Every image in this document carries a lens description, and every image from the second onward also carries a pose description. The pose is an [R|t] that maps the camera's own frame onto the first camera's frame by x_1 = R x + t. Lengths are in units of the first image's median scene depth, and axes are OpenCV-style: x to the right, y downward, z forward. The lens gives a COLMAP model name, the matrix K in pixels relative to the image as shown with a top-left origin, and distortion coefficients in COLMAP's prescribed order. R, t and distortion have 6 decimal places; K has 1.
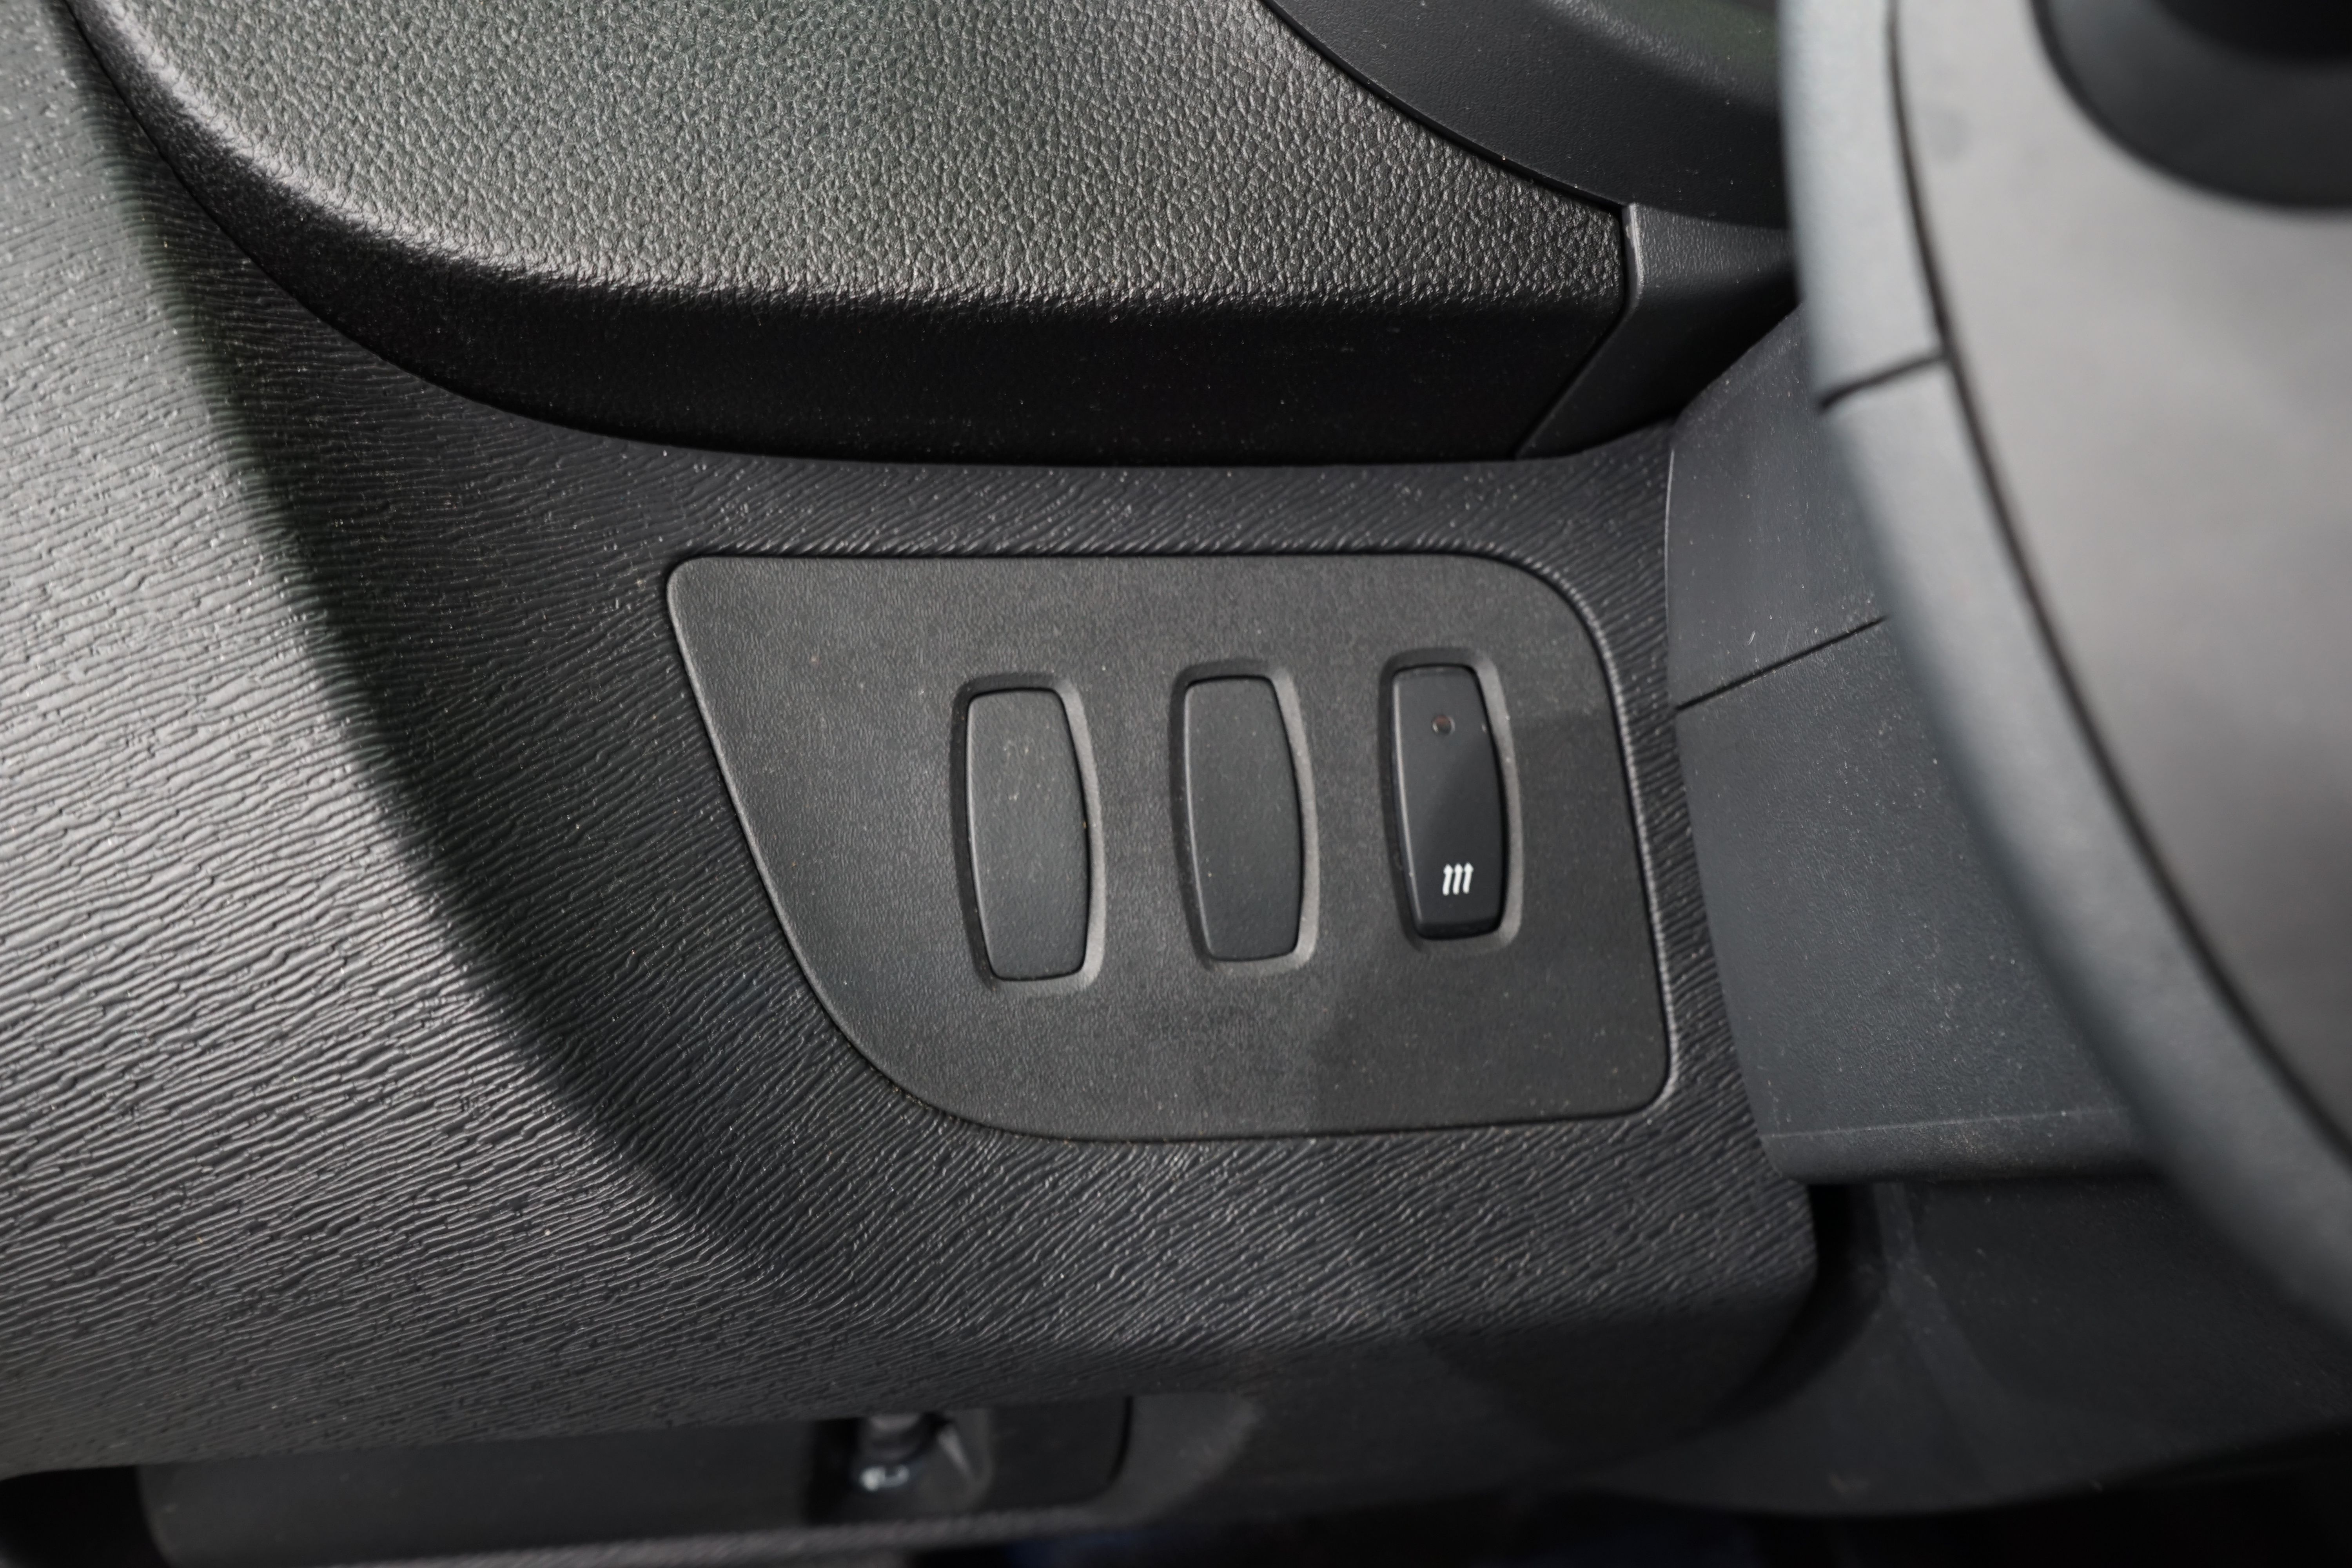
lens RADIAL K [[2132.5, 0, 1174.1], [0, 2132.5, 786.2], [0, 0, 1]] dist [-0.000958, -0.001933]
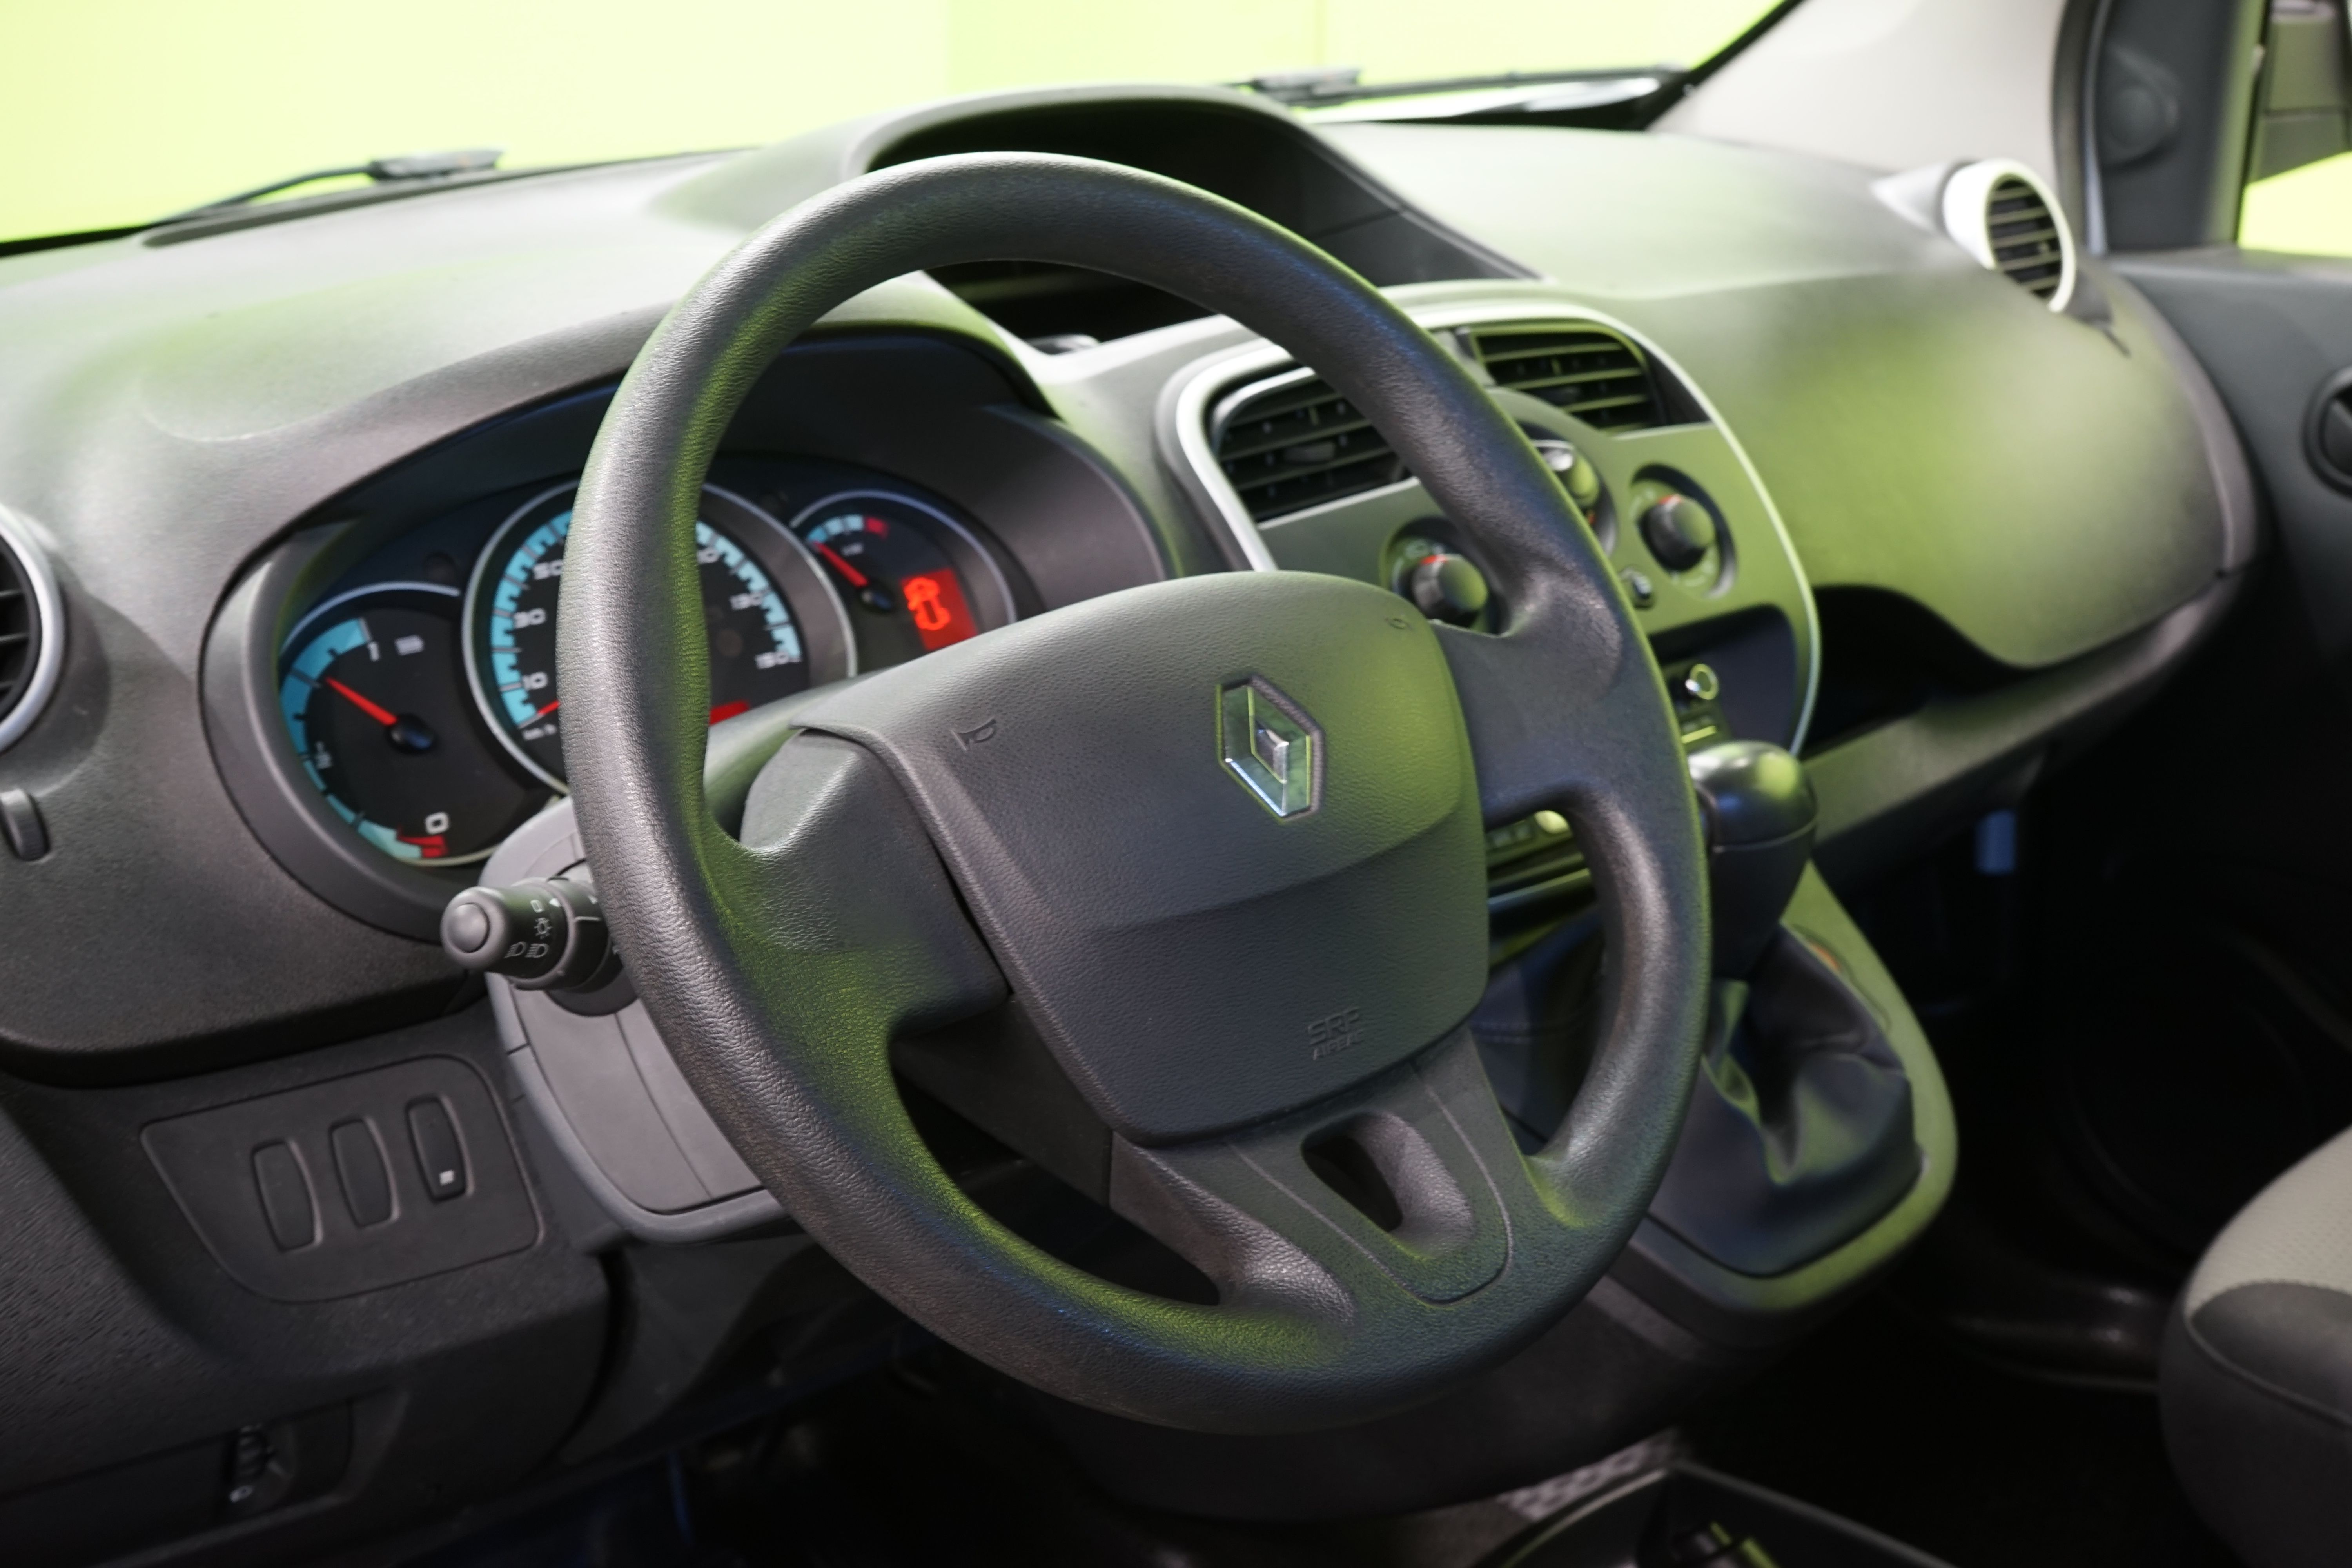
lens RADIAL K [[2792.6, 0, 1168.8], [0, 2792.6, 780.2], [0, 0, 1]] dist [0.003899, 0.000000]
pose [[0.911847, -0.165793, 0.375563, -0.288089], [0.191919, 0.980857, -0.032968, -0.162818], [-0.362908, 0.102139, 0.926210, -2.743074]]
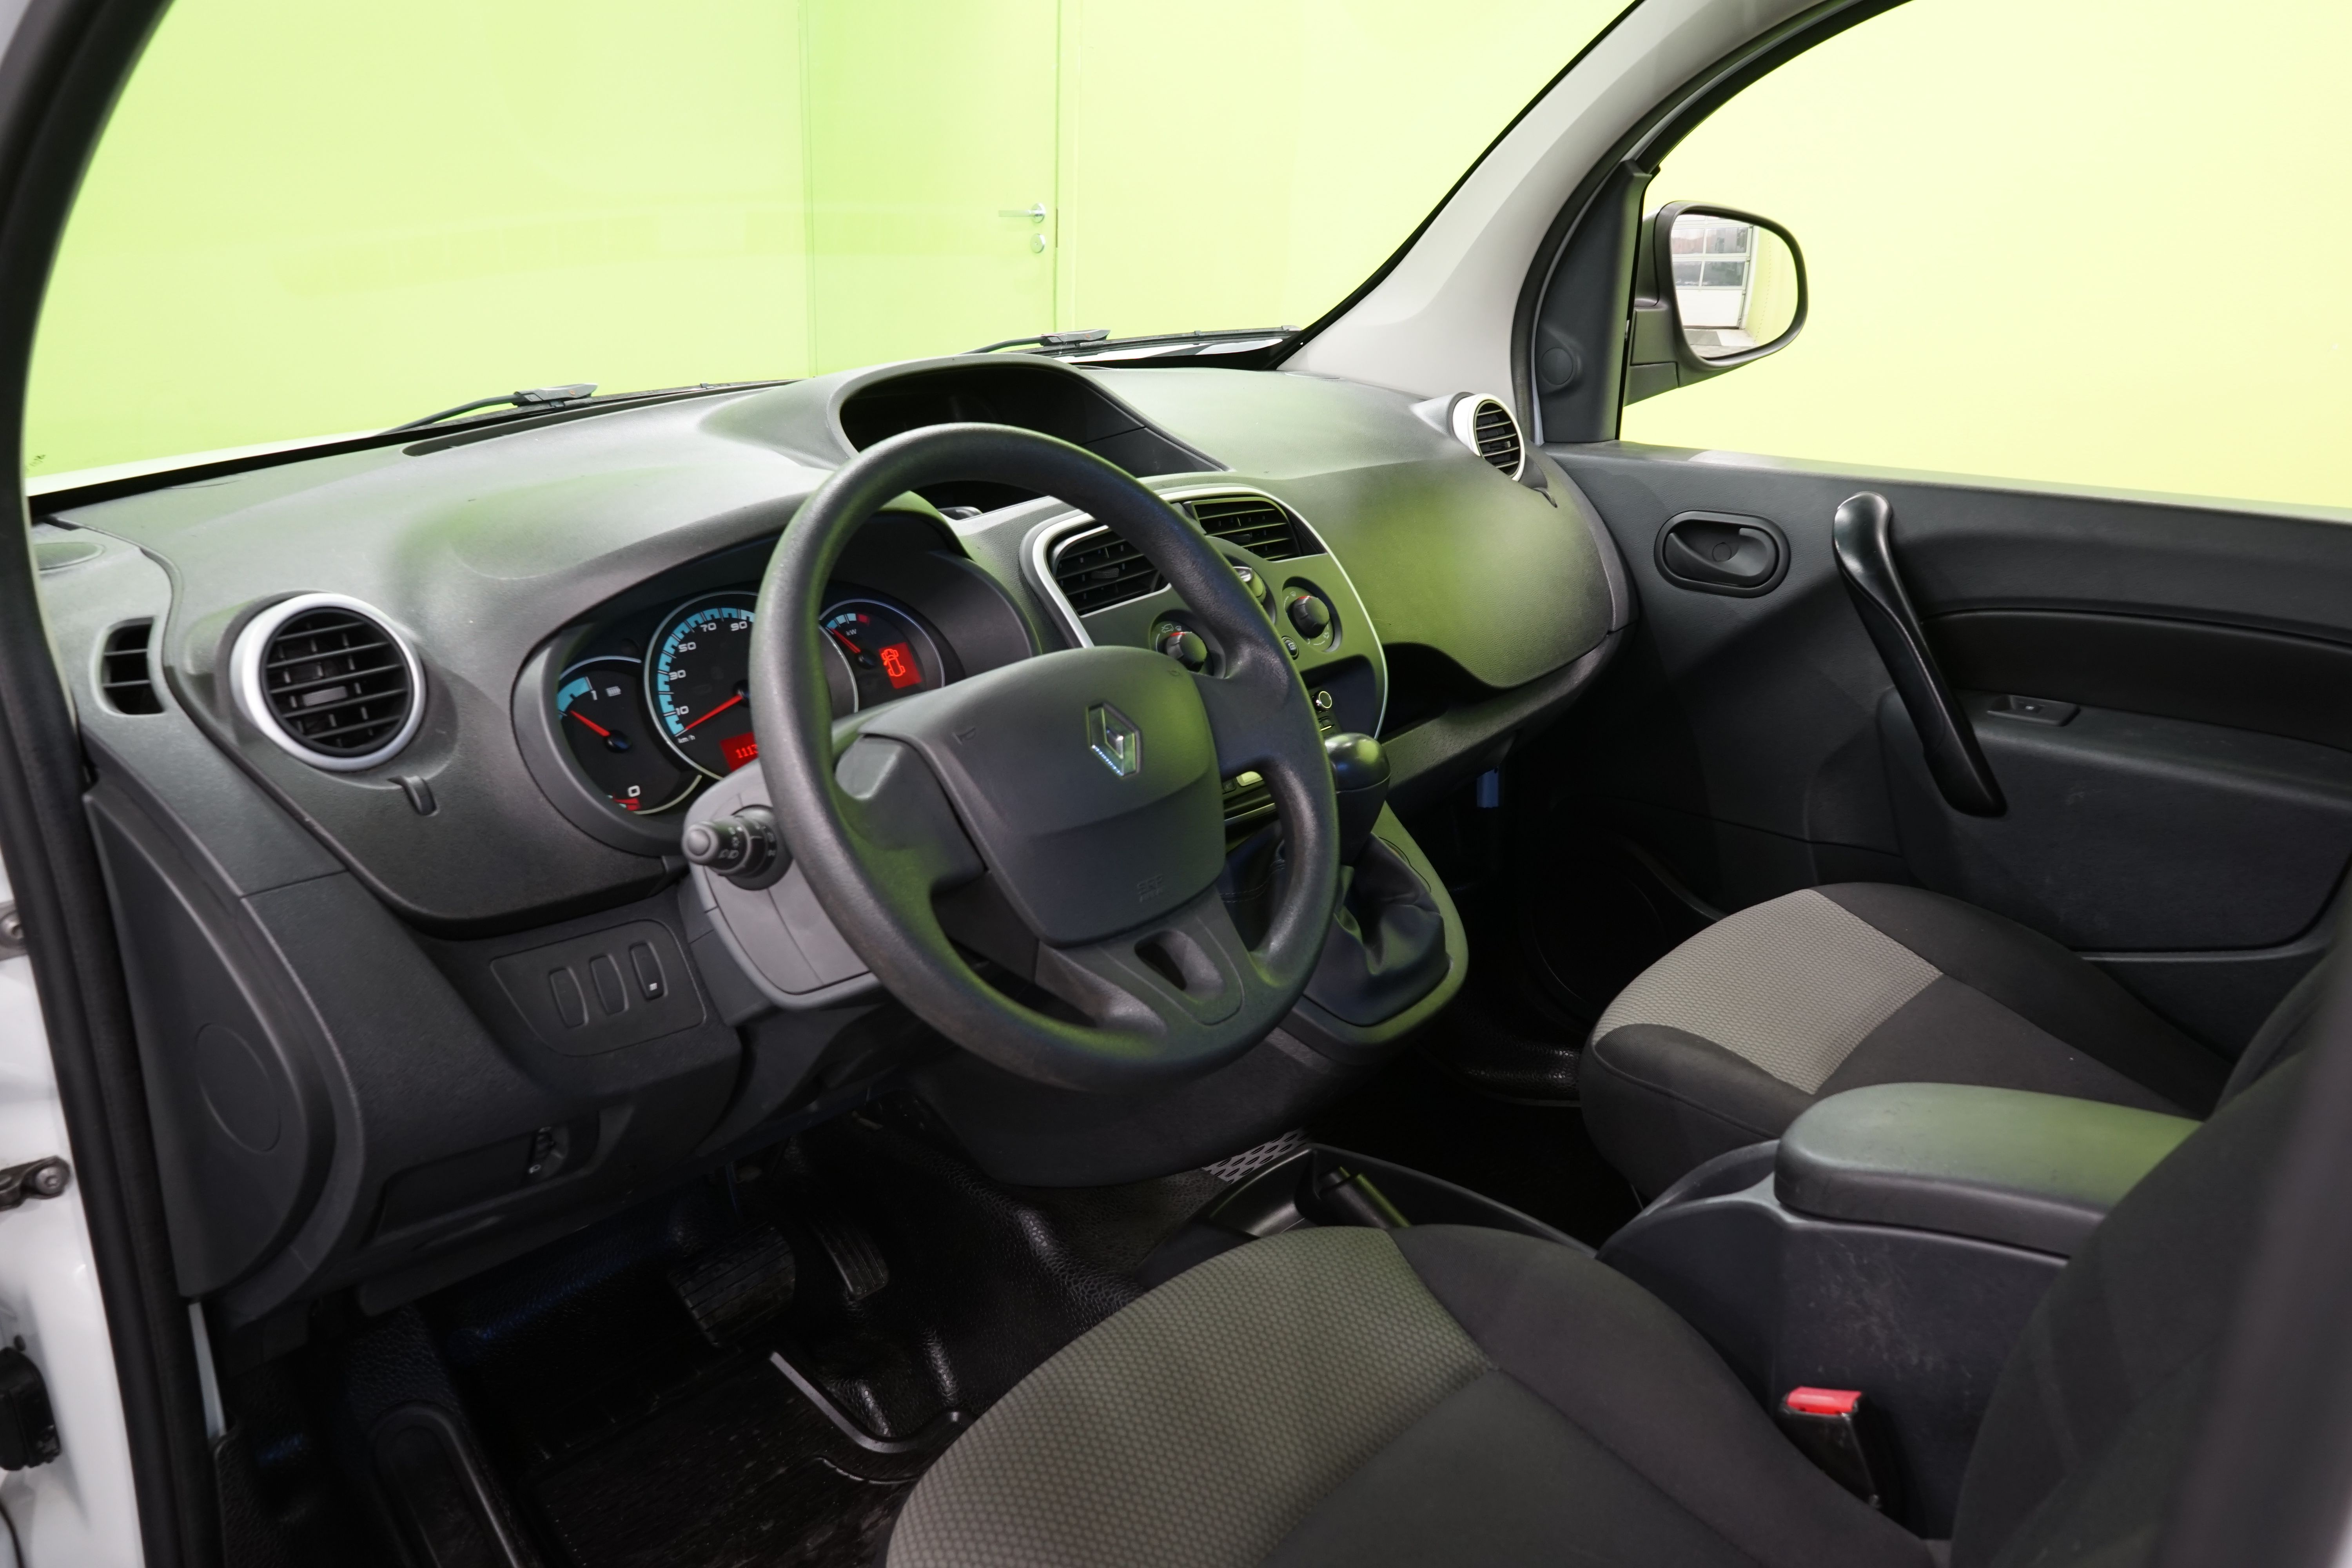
lens RADIAL K [[1912.5, 0, 1184.2], [0, 1912.5, 795.0], [0, 0, 1]] dist [-0.008305, -0.007993]
pose [[0.852697, -0.190598, 0.486396, -0.898135], [0.213805, 0.976844, 0.007965, -0.164910], [-0.476651, 0.097202, 0.873702, -3.537307]]
